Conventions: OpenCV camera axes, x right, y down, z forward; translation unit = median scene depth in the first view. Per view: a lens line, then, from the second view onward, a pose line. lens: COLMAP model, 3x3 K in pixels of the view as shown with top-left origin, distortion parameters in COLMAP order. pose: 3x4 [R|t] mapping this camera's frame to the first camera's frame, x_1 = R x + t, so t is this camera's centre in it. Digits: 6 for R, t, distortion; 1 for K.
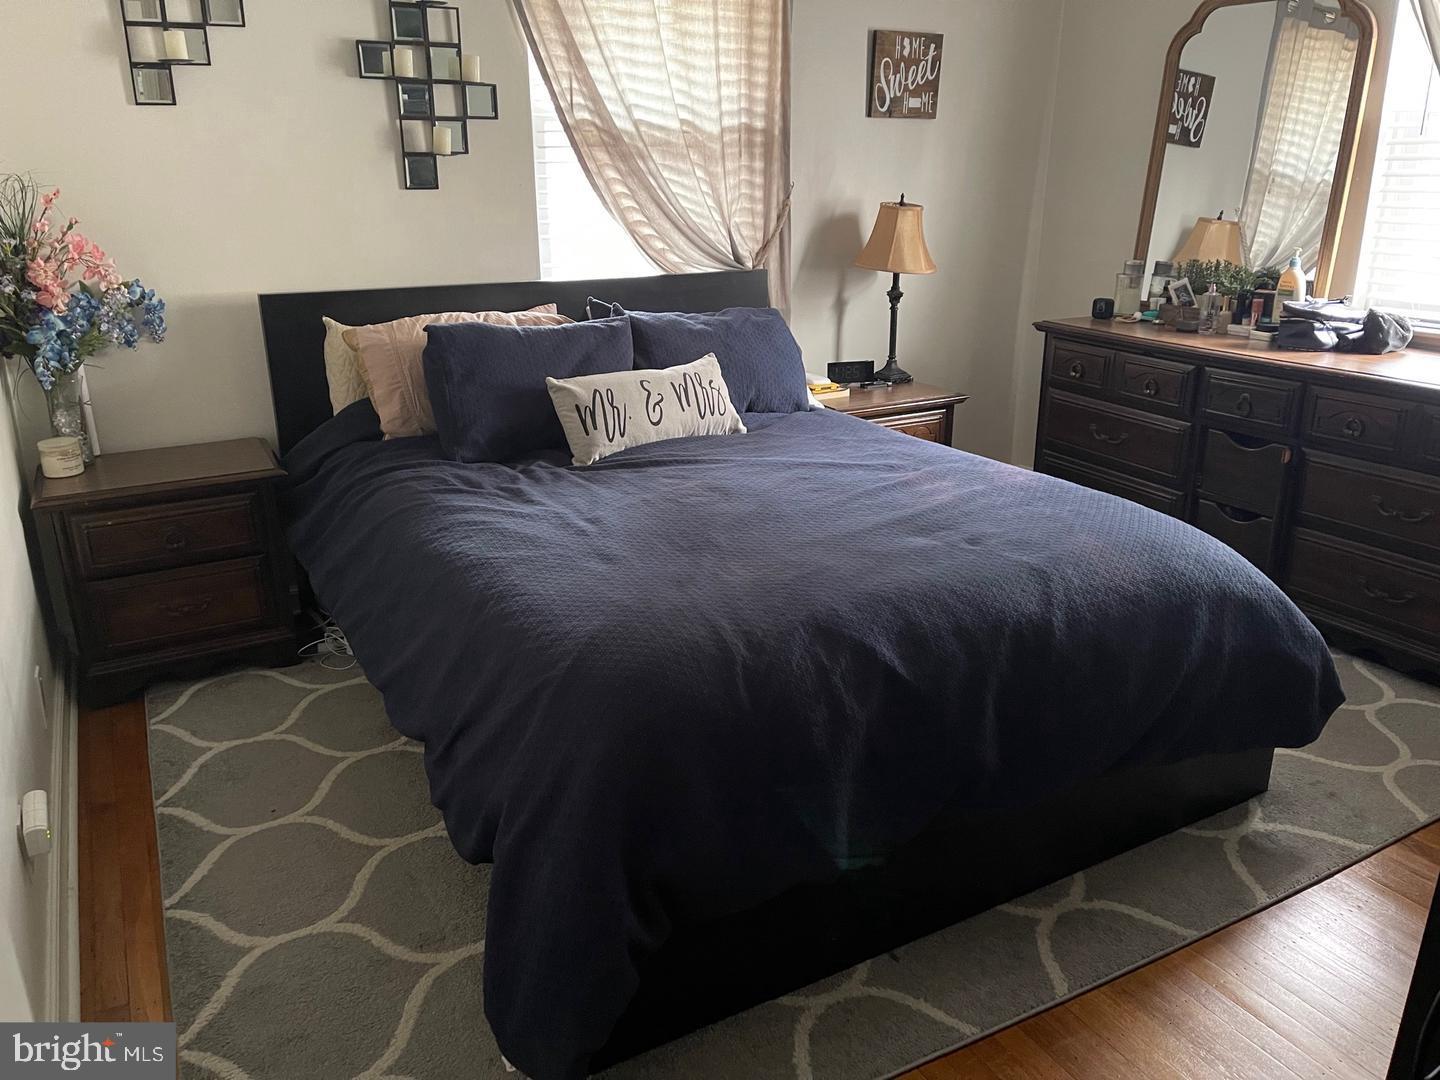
lens RADIAL K [[1105.3, 0, 720.0], [0, 1105.3, 540.0], [0, 0, 1]] dist [0.134801, -0.168305]
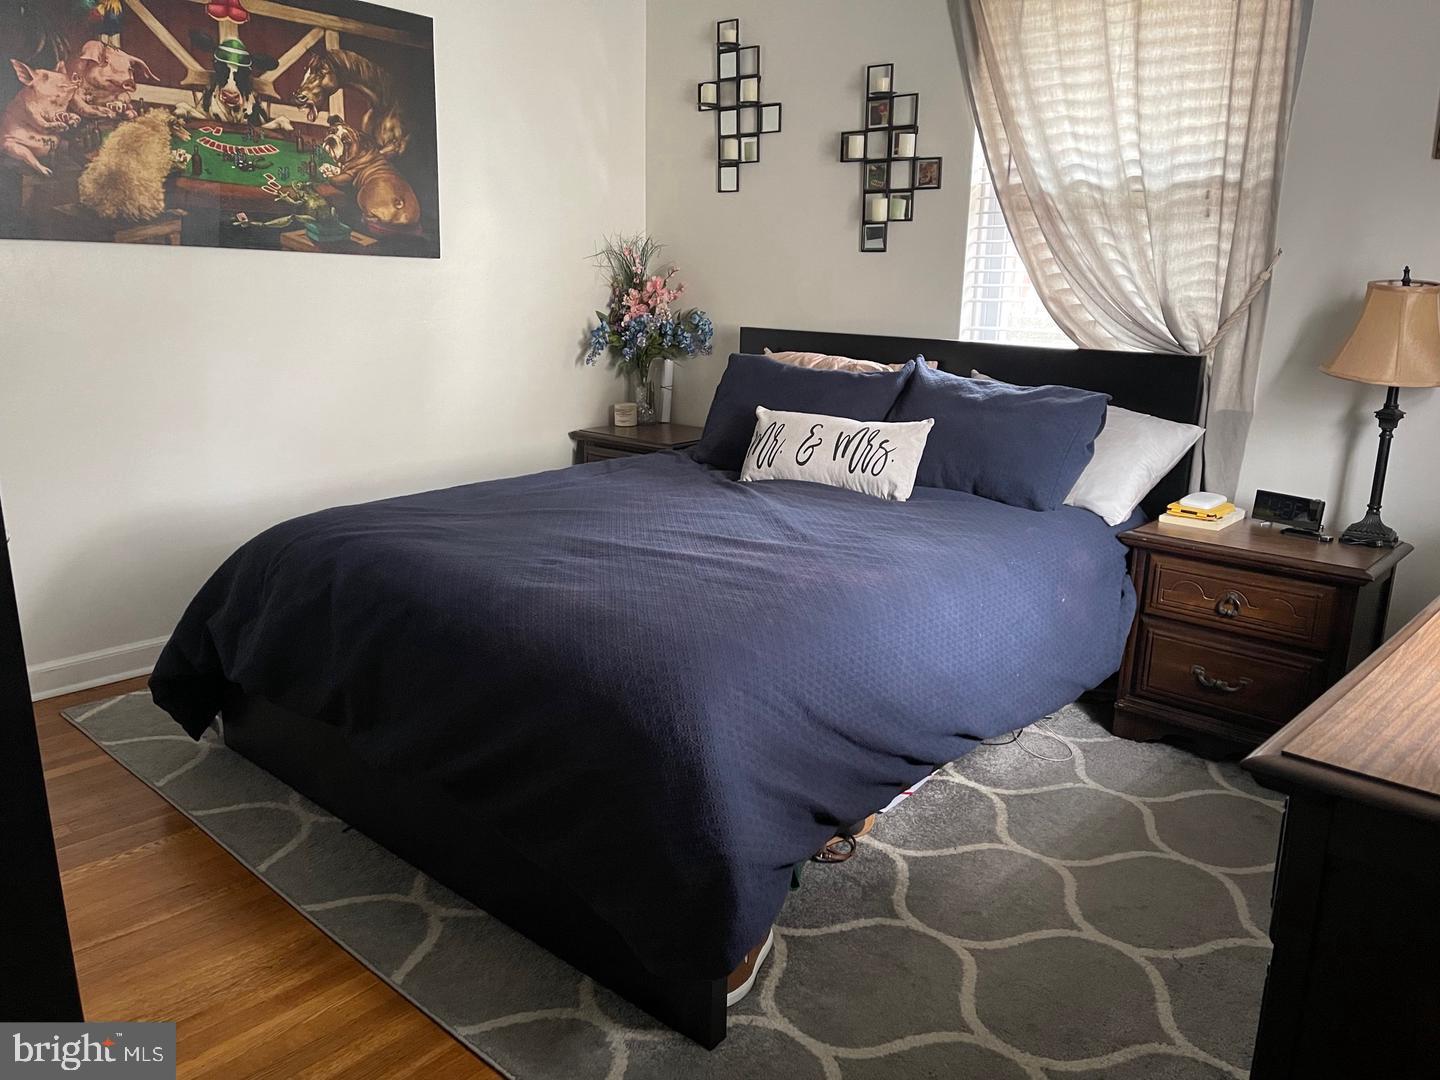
lens RADIAL K [[1106.4, 0, 721.6], [0, 1106.4, 560.5], [0, 0, 1]] dist [0.092778, -0.075483]
pose [[0.308024, 0.256765, -0.916075, 0.803440], [-0.321705, 0.934282, 0.153697, -0.138860], [0.895336, 0.247363, 0.370384, 0.501923]]
